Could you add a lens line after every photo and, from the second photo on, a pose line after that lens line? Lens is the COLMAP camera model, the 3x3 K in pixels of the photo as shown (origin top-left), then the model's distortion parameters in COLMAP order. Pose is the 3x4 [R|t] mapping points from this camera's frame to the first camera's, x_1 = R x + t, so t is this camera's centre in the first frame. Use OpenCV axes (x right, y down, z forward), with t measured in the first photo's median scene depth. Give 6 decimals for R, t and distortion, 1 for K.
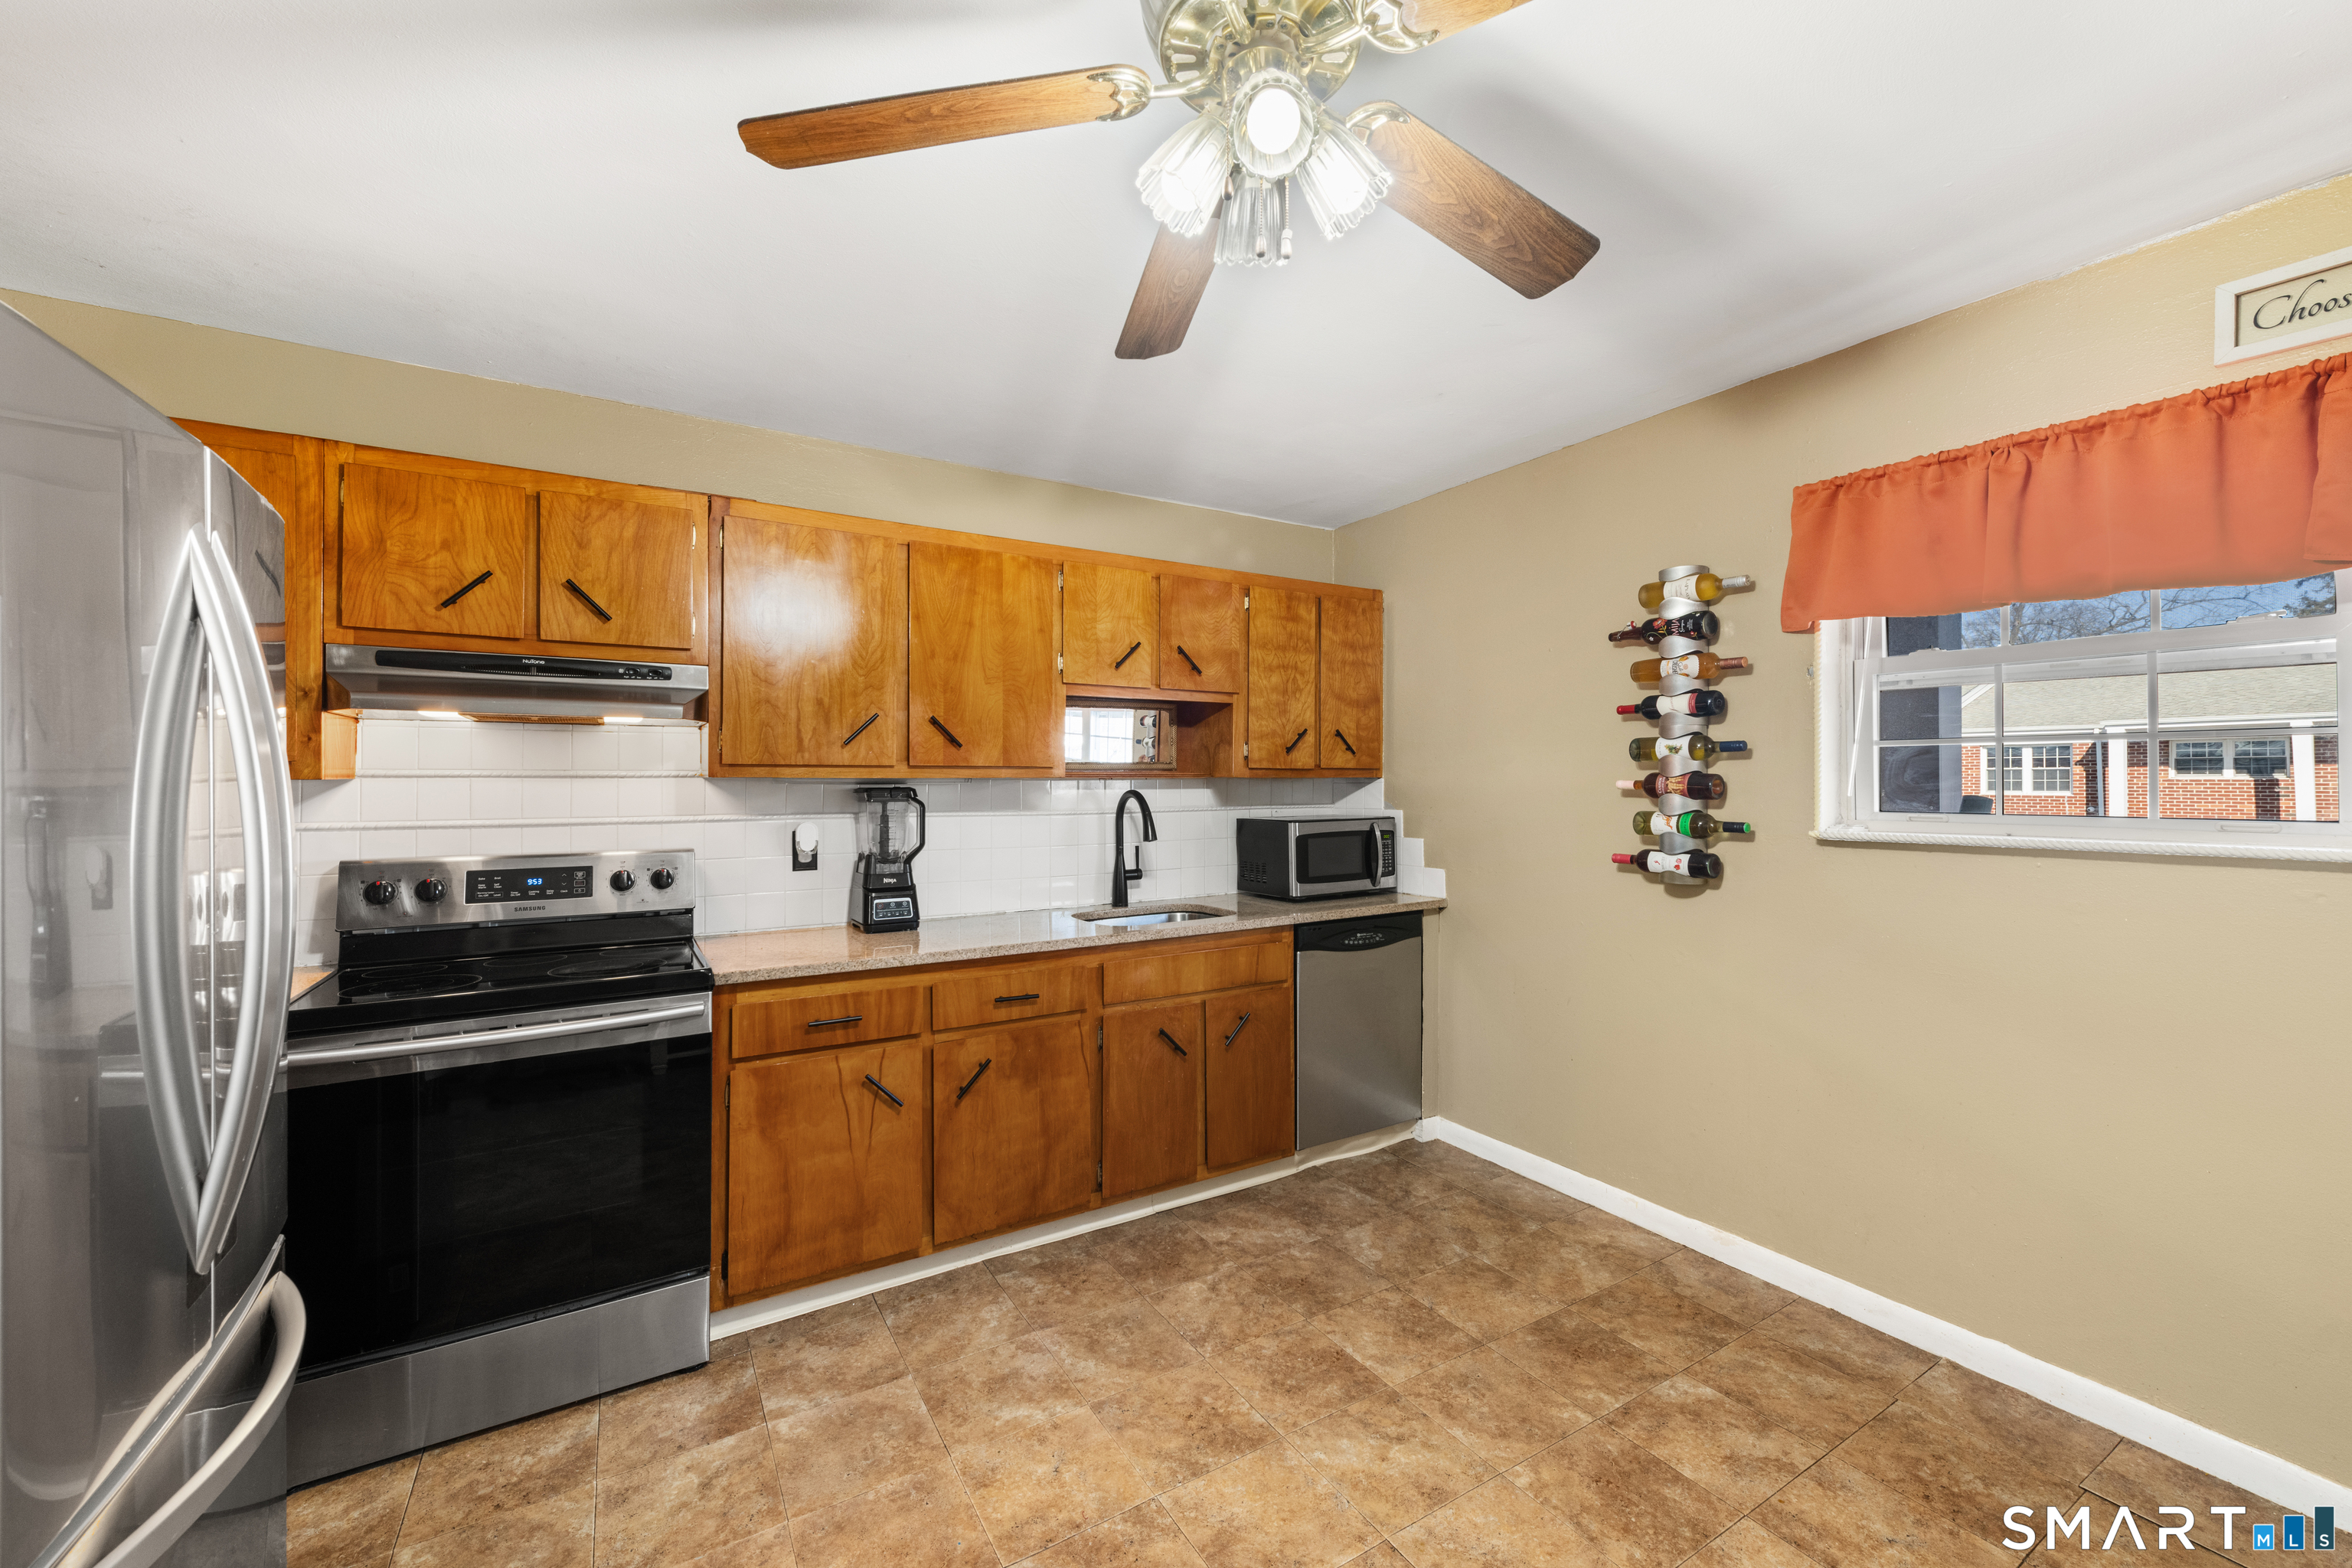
lens RADIAL K [[924.9, 0, 1177.7], [0, 924.9, 770.9], [0, 0, 1]] dist [0.001602, -0.000213]
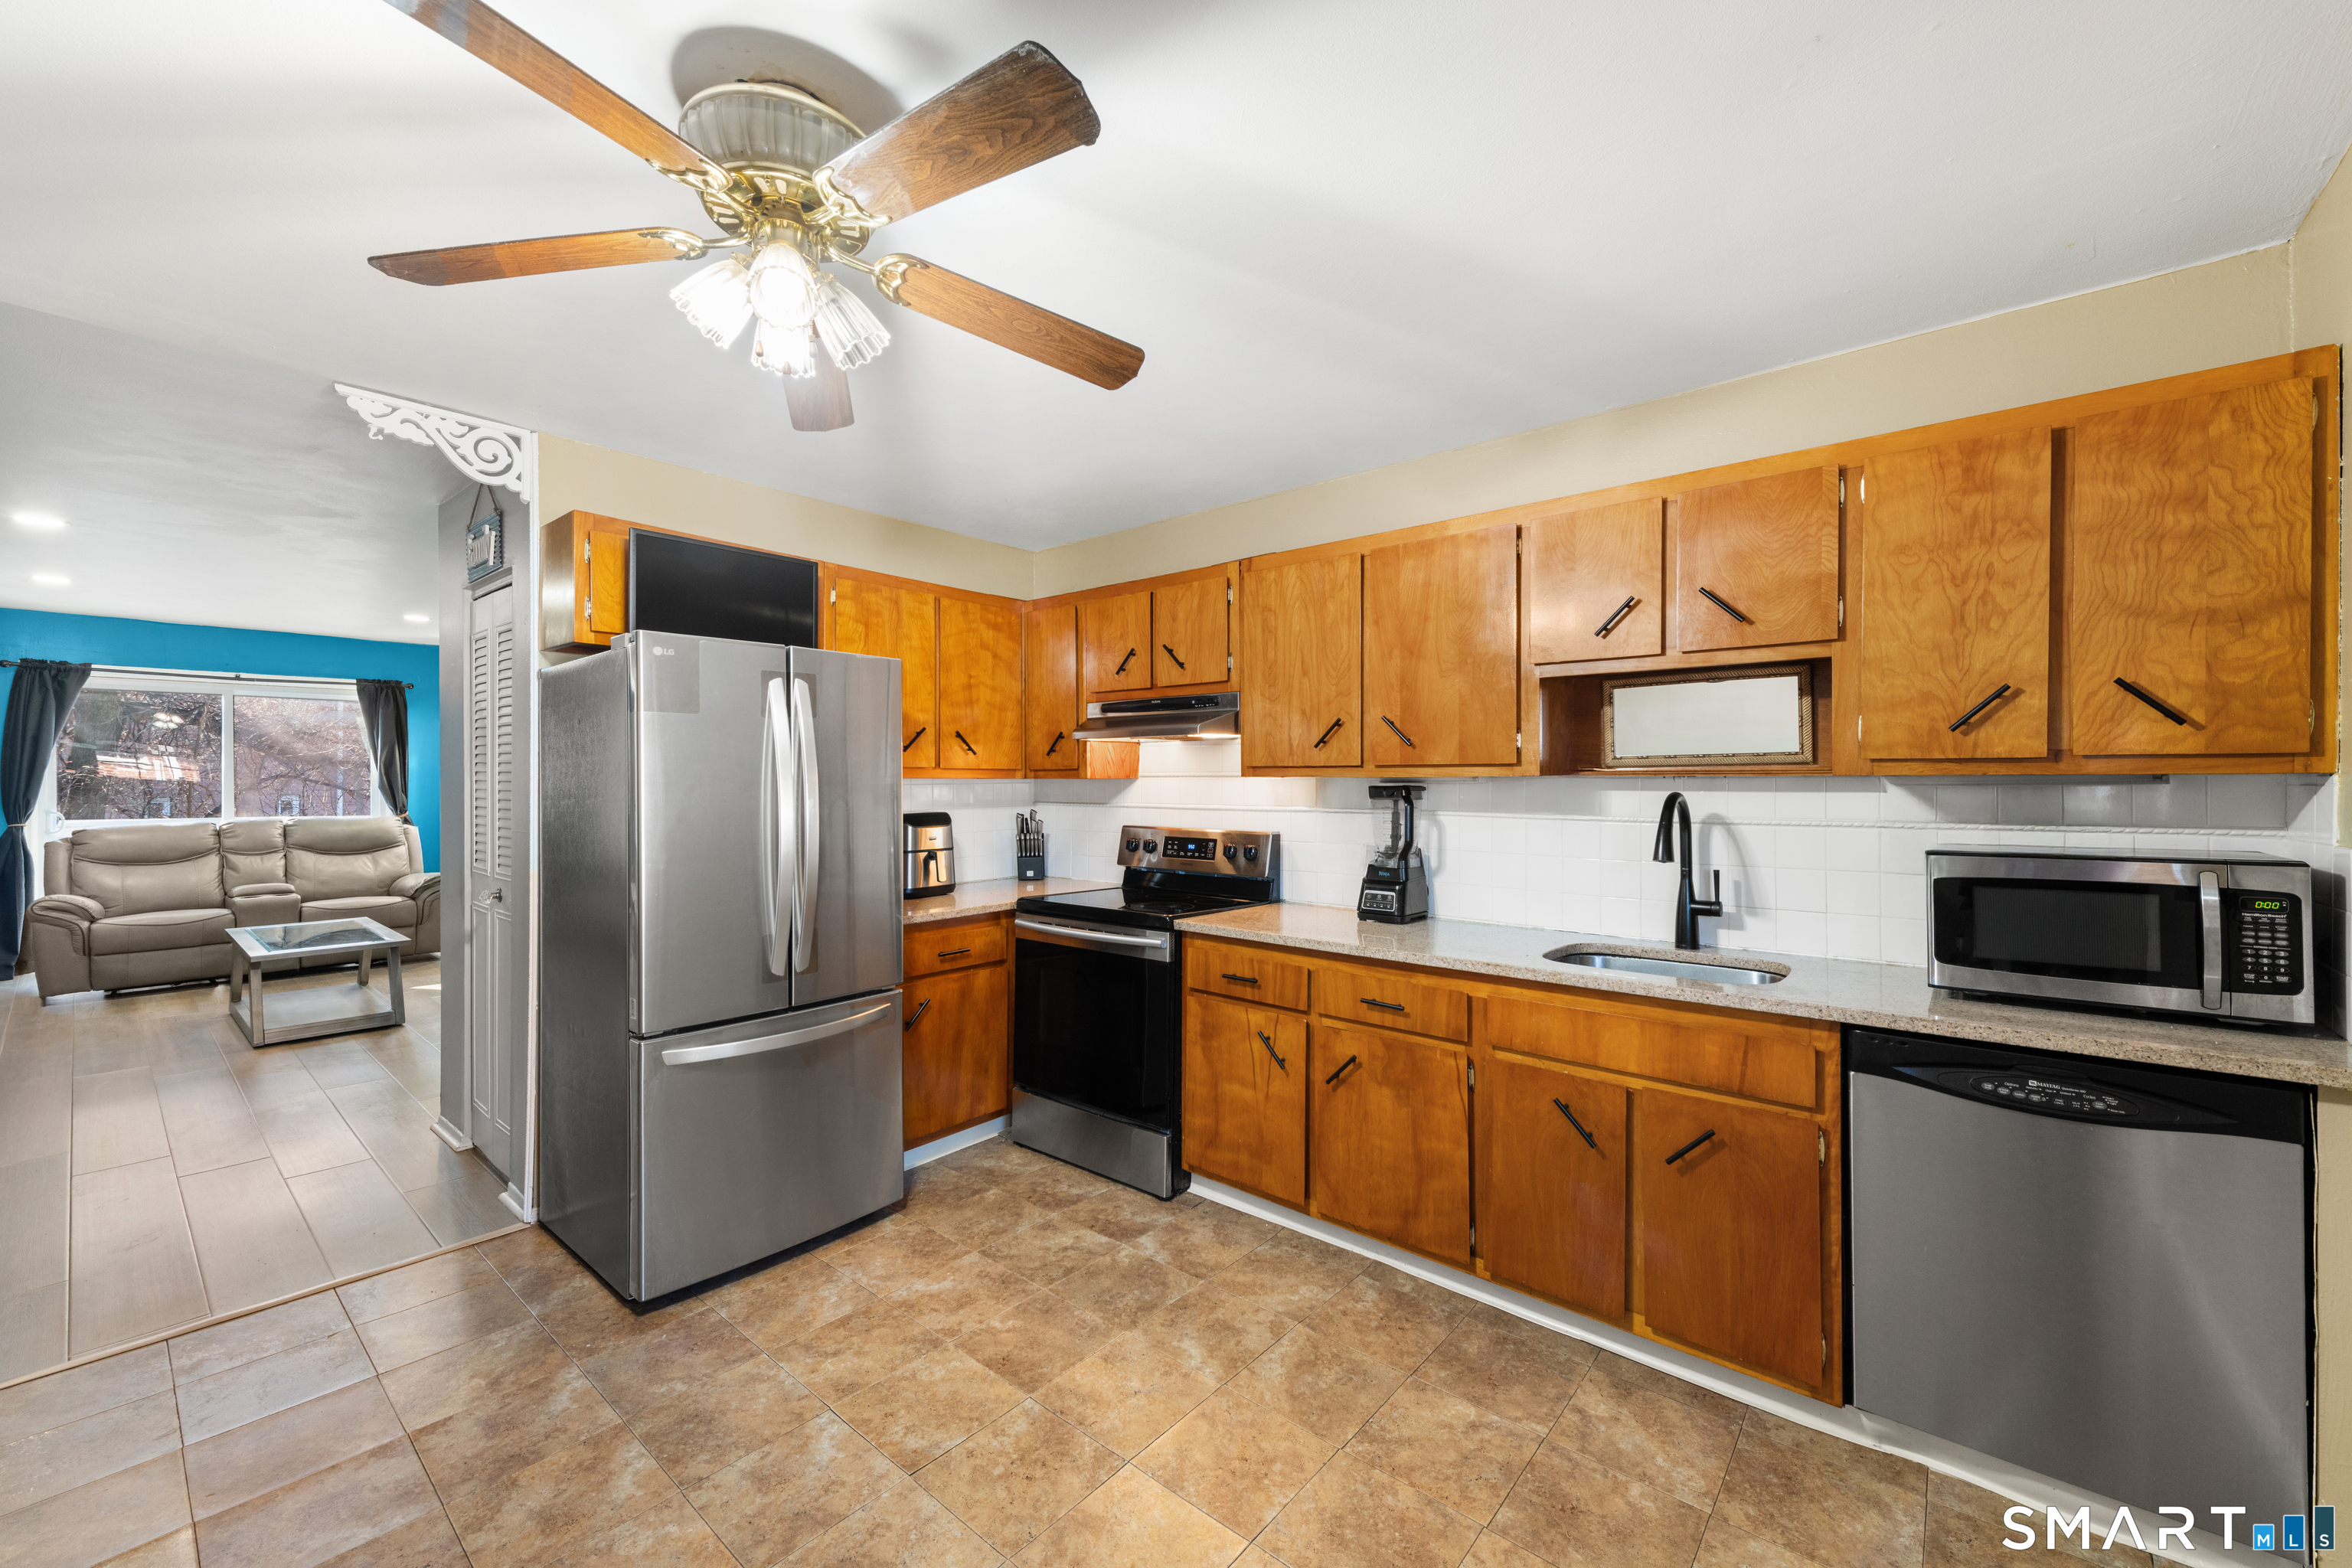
lens RADIAL K [[920.9, 0, 1202.6], [0, 920.9, 781.3], [0, 0, 1]] dist [0.000118, -0.000629]
pose [[0.315870, 0.002189, -0.948800, 0.683090], [0.009850, 0.999936, 0.005586, 0.004998], [0.948751, -0.011110, 0.315828, 0.522281]]
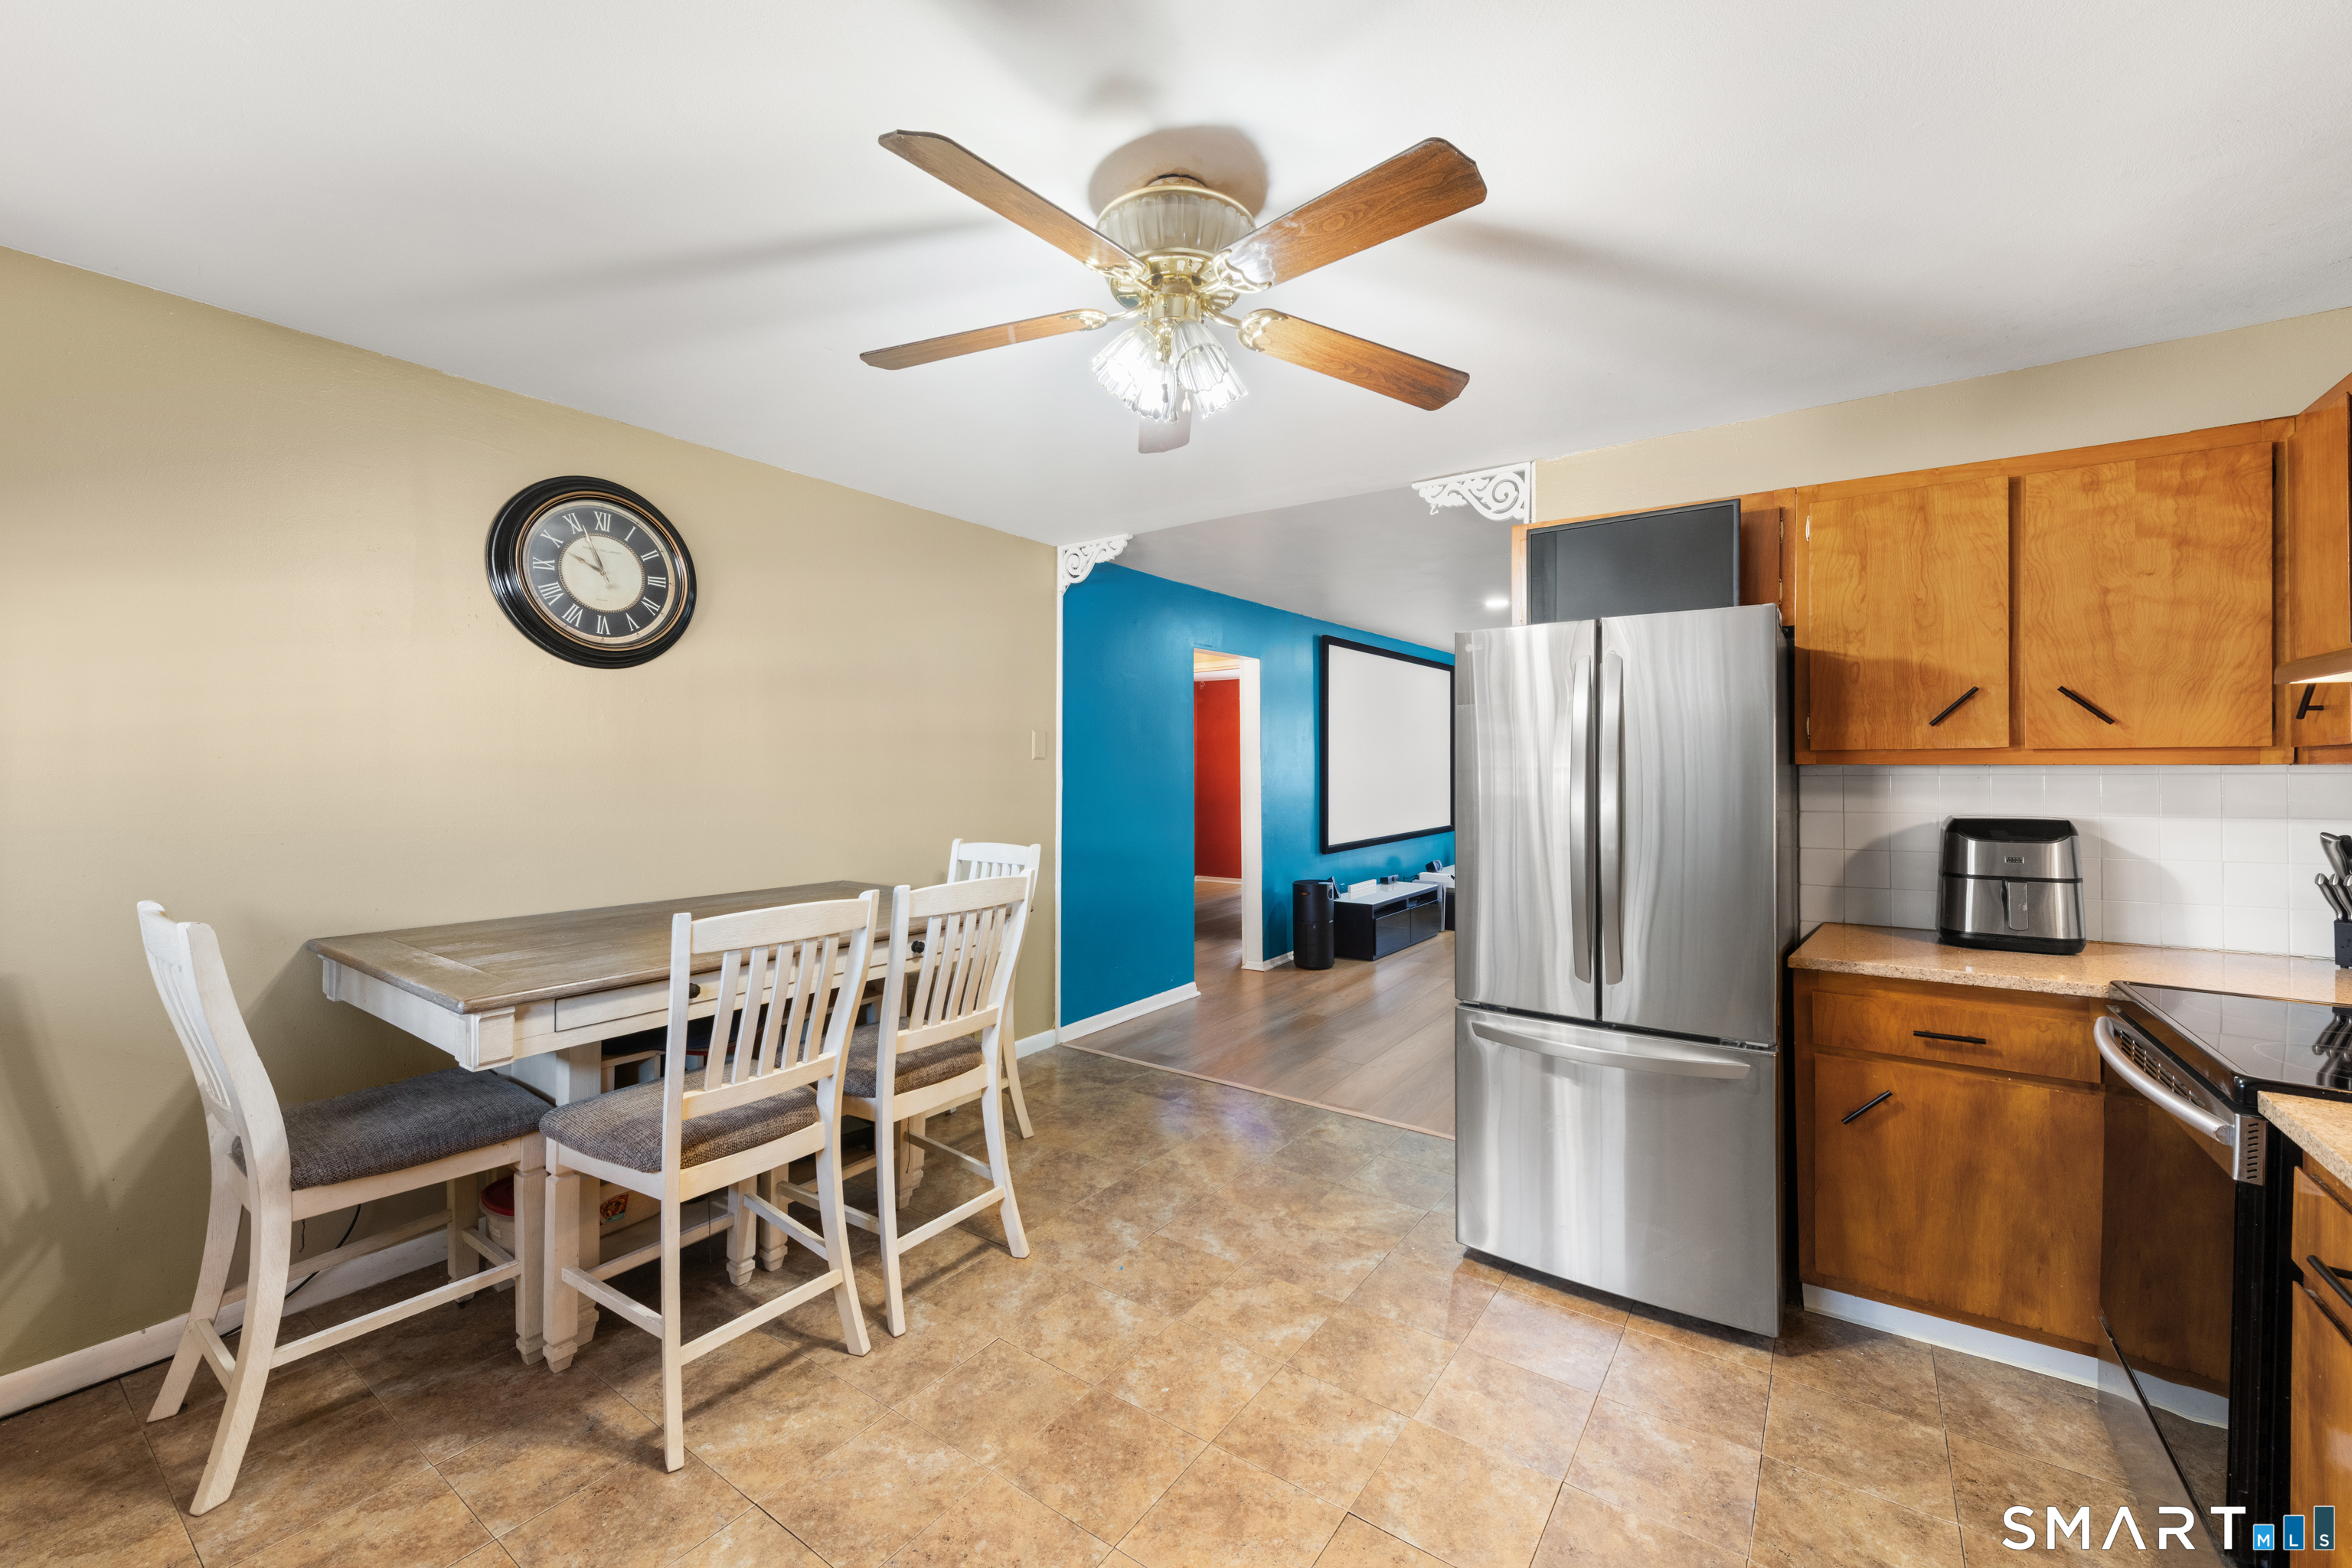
lens RADIAL K [[924.9, 0, 1177.7], [0, 924.9, 770.9], [0, 0, 1]] dist [0.001602, -0.000213]
pose [[-0.923078, 0.001531, -0.384610, 0.311813], [0.004744, 0.999961, -0.007406, 0.012920], [0.384584, -0.008661, -0.923049, 1.092366]]
